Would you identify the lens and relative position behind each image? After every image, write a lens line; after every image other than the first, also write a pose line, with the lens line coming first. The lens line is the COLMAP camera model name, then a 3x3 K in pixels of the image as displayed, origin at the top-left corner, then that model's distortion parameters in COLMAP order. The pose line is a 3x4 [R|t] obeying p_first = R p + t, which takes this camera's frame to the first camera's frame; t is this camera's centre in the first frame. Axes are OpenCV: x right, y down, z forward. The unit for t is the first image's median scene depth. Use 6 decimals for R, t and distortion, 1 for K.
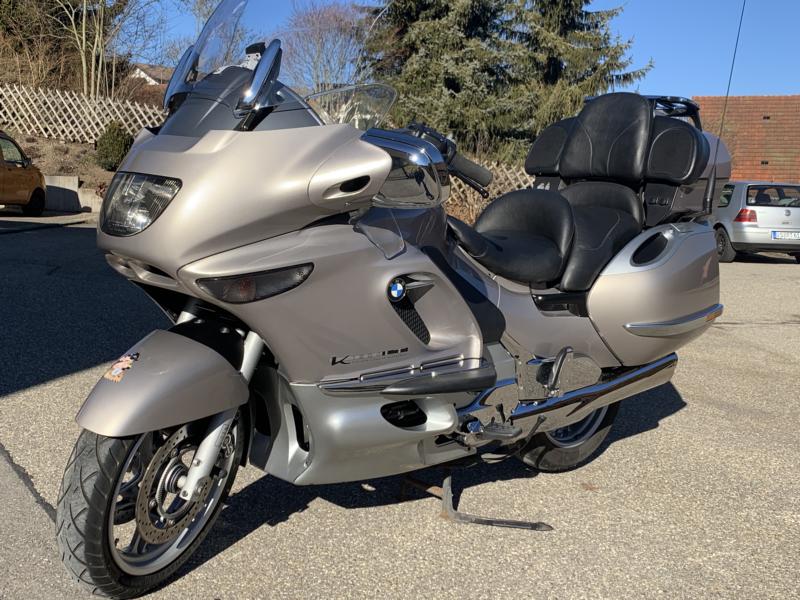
lens RADIAL K [[949.5, 0, 400.0], [0, 949.5, 300.0], [0, 0, 1]] dist [0.001093, -0.001753]
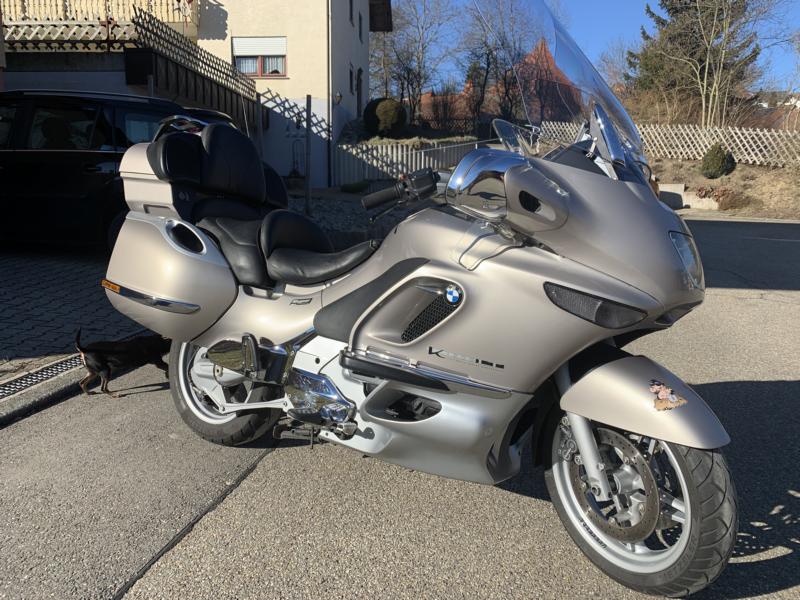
lens RADIAL K [[606.7, 0, 400.0], [0, 606.7, 300.0], [0, 0, 1]] dist [-0.004508, -0.001843]
pose [[0.672154, 0.093148, -0.734528, 0.062829], [-0.048964, 0.995475, 0.081433, -0.006211], [0.738790, -0.018770, 0.673674, 0.043035]]
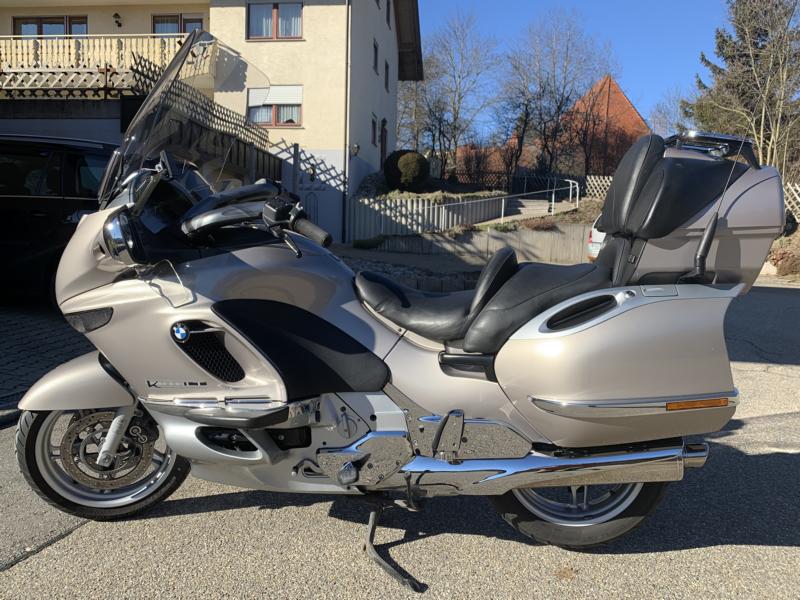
lens RADIAL K [[677.6, 0, 400.0], [0, 677.6, 300.0], [0, 0, 1]] dist [-0.003315, -0.005343]
pose [[0.628076, 0.028604, -0.777626, 0.083818], [-0.069762, 0.997370, -0.019659, -0.005468], [0.775018, 0.066596, 0.628420, 0.064959]]
